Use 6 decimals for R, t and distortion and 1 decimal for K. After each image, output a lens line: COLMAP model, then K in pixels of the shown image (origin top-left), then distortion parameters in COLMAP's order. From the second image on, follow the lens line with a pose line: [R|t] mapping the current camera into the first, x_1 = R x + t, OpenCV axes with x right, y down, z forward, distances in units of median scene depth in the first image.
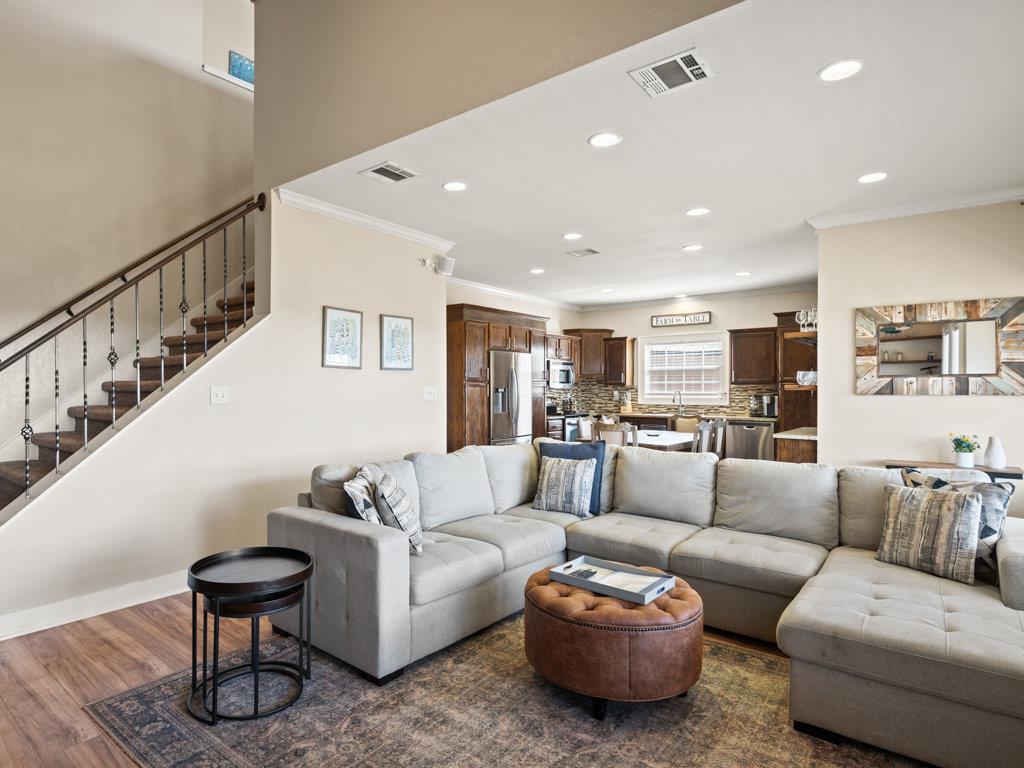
lens RADIAL K [[576.2, 0, 458.0], [0, 576.2, 383.1], [0, 0, 1]] dist [0.000203, -0.000511]
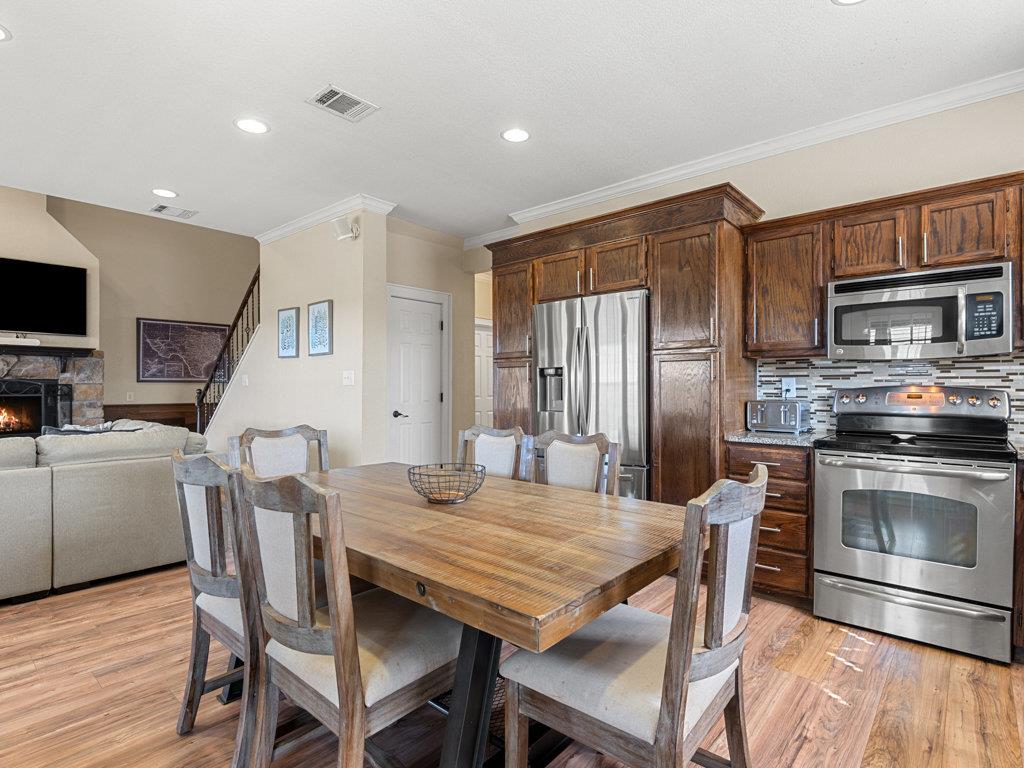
lens RADIAL K [[525.4, 0, 528.6], [0, 525.4, 391.8], [0, 0, 1]] dist [0.001931, -0.006485]
pose [[-0.001018, 0.004898, -0.999987, 0.465636], [0.009670, 0.999941, 0.004888, 0.023214], [0.999953, -0.009665, -0.001066, 0.779884]]
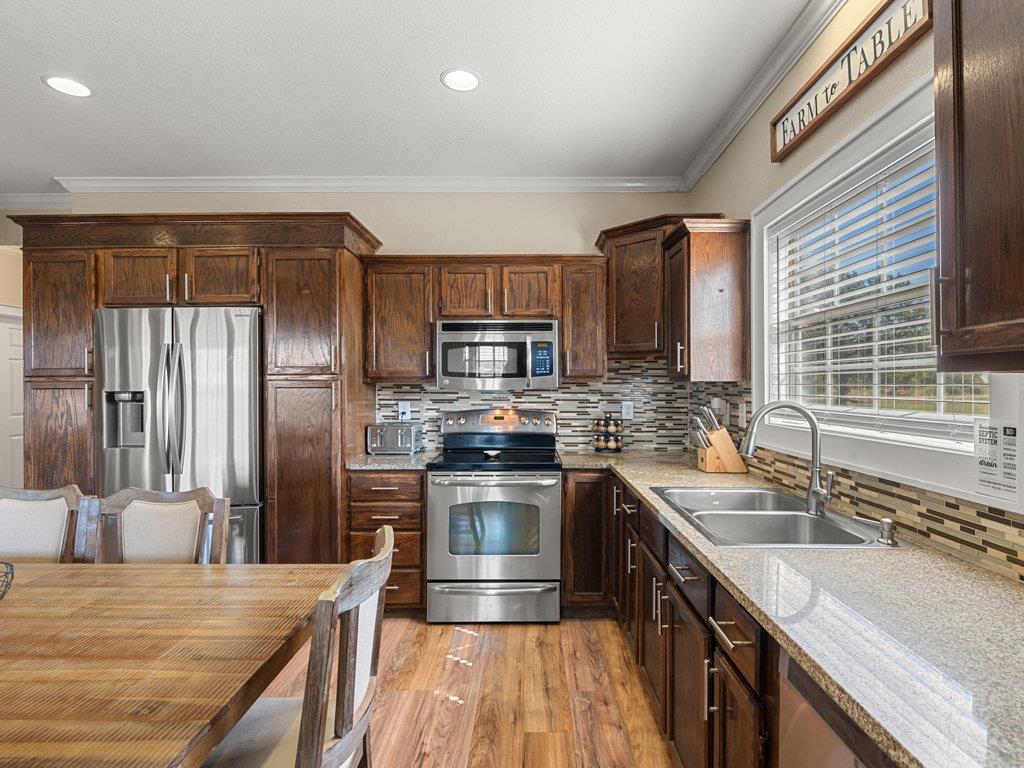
lens RADIAL K [[525.4, 0, 533.0], [0, 525.4, 384.1], [0, 0, 1]] dist [0.001931, -0.006485]
pose [[0.649598, -0.004832, -0.760263, 0.462282], [0.010296, 0.999944, 0.002442, 0.004084], [0.760208, -0.009413, 0.649611, 0.778149]]
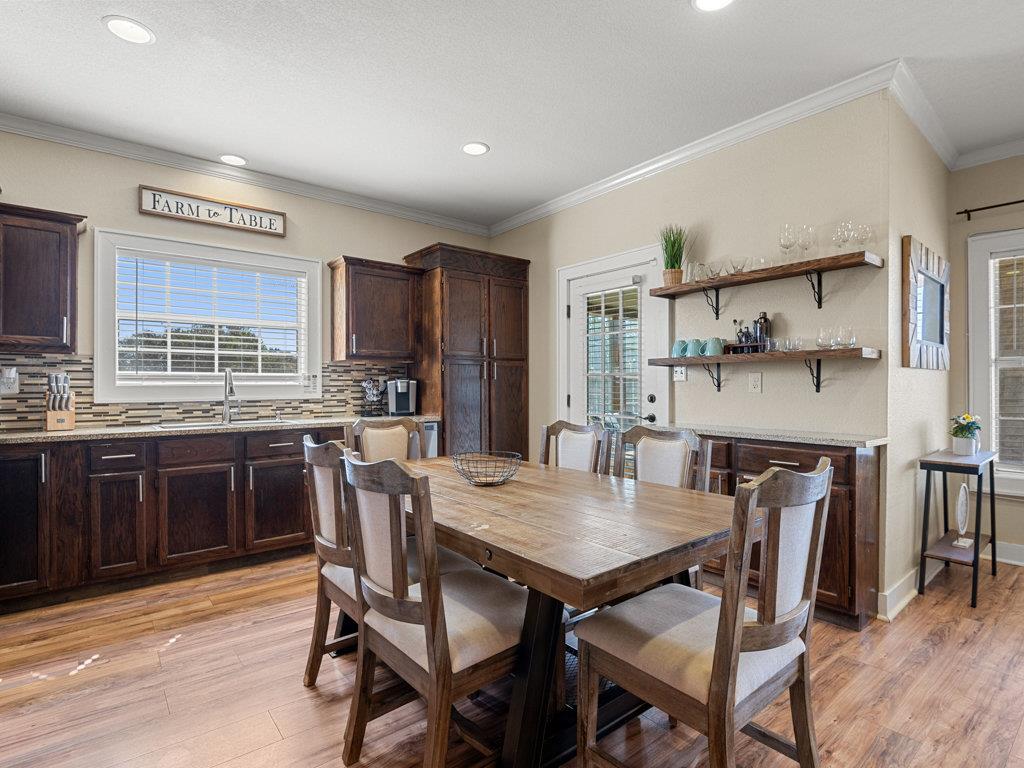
lens RADIAL K [[525.4, 0, 535.6], [0, 525.4, 385.8], [0, 0, 1]] dist [0.001931, -0.006485]
pose [[0.156847, -0.003777, 0.987616, 0.016324], [-0.006537, 0.999967, 0.004863, 0.021925], [-0.987601, -0.007219, 0.156817, 0.685937]]
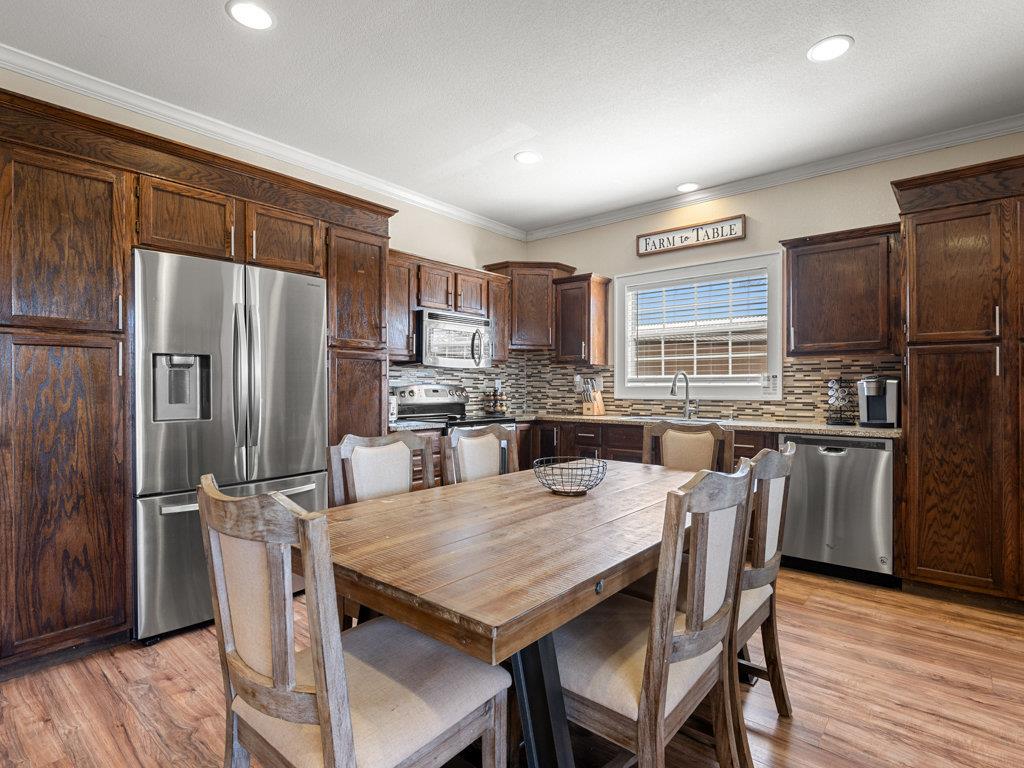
lens RADIAL K [[525.4, 0, 530.2], [0, 525.4, 384.3], [0, 0, 1]] dist [0.001931, -0.006485]
pose [[0.999713, -0.001597, 0.023899, 0.230667], [0.001492, 0.999989, 0.004407, 0.021216], [-0.023906, -0.004370, 0.999705, 0.524785]]
